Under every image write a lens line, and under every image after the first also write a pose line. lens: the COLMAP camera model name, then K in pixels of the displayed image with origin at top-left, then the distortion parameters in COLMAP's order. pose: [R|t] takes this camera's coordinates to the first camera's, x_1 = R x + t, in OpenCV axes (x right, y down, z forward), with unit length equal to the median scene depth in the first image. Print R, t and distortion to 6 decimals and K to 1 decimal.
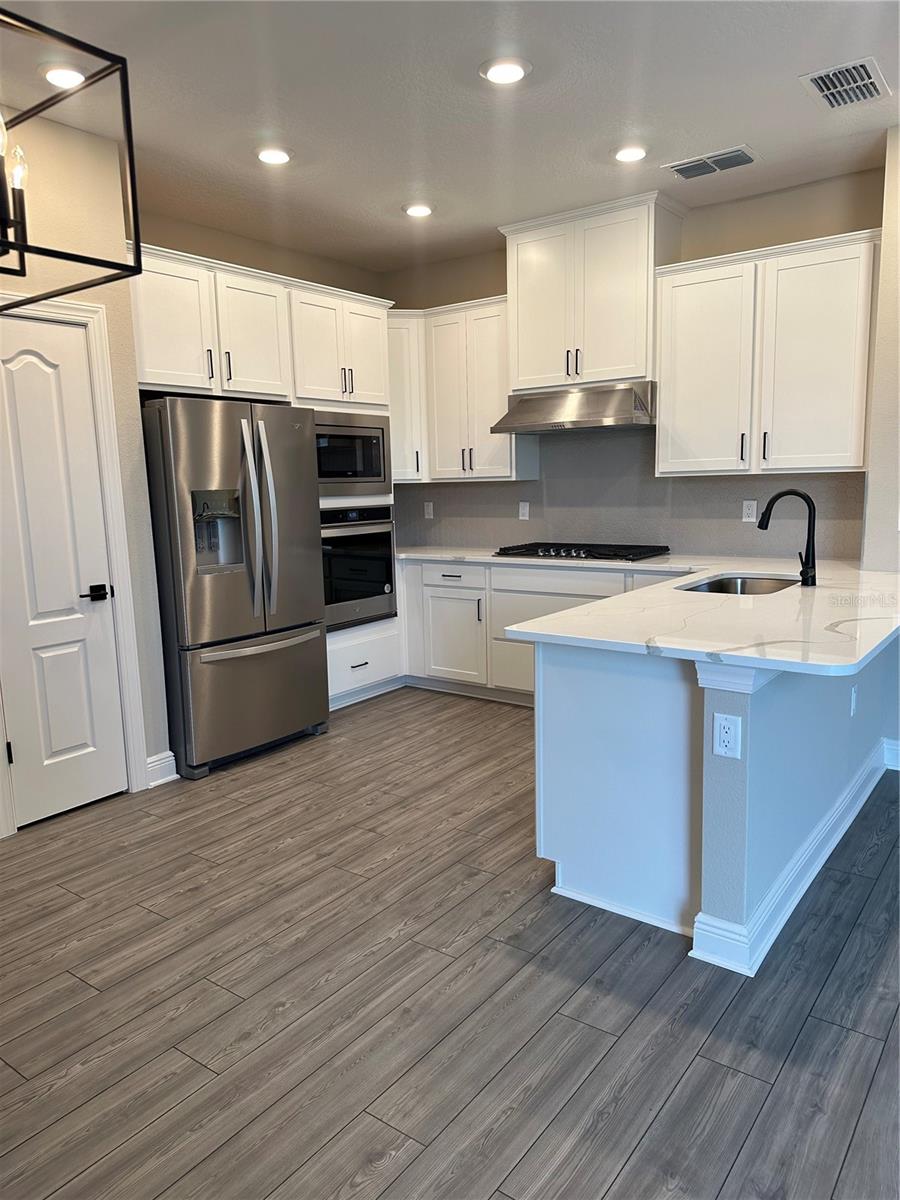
lens RADIAL K [[837.8, 0, 445.0], [0, 837.8, 607.9], [0, 0, 1]] dist [0.080956, -0.108734]
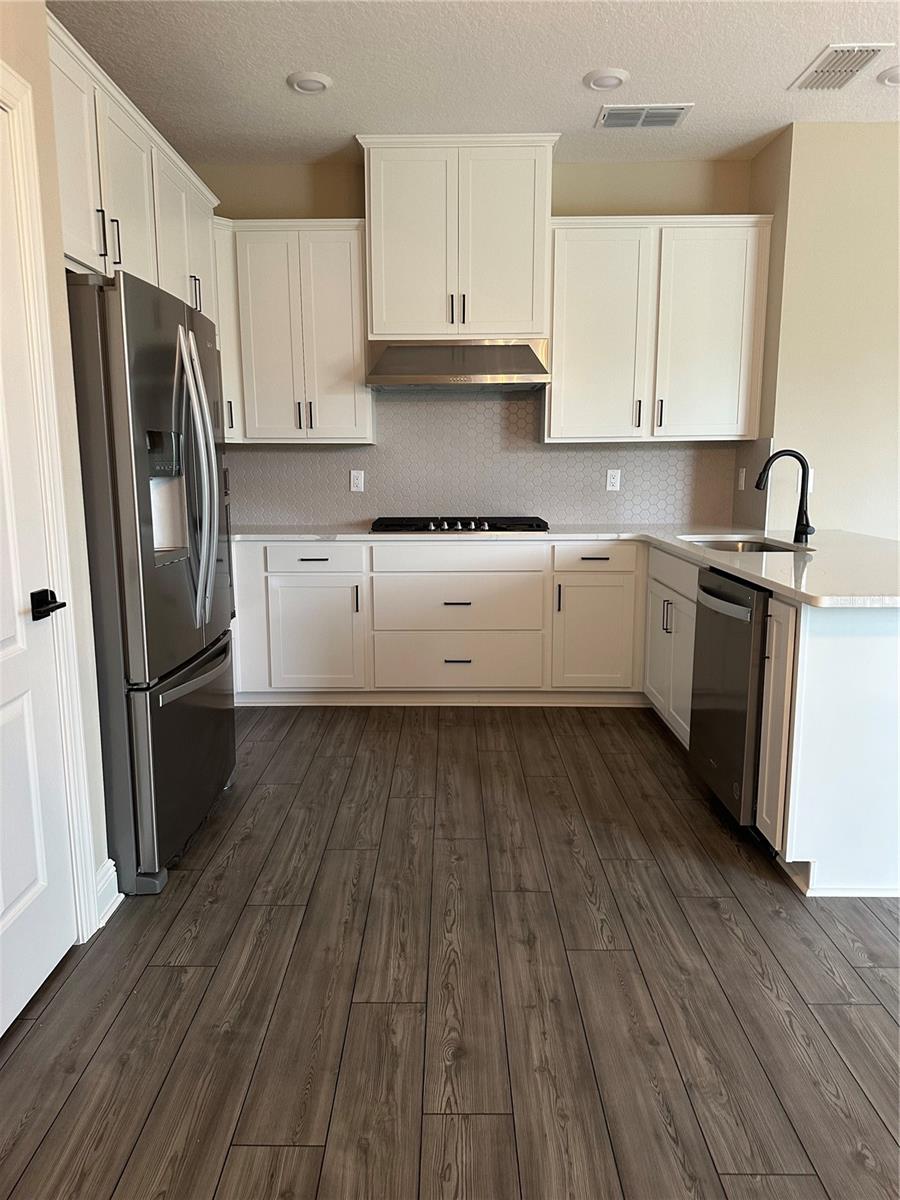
lens RADIAL K [[849.9, 0, 447.7], [0, 849.9, 587.8], [0, 0, 1]] dist [0.029548, -0.014087]
pose [[0.807153, -0.070927, 0.586066, -0.480874], [0.075585, 0.997002, 0.016561, -0.018777], [-0.585484, 0.030931, 0.810094, 0.350884]]
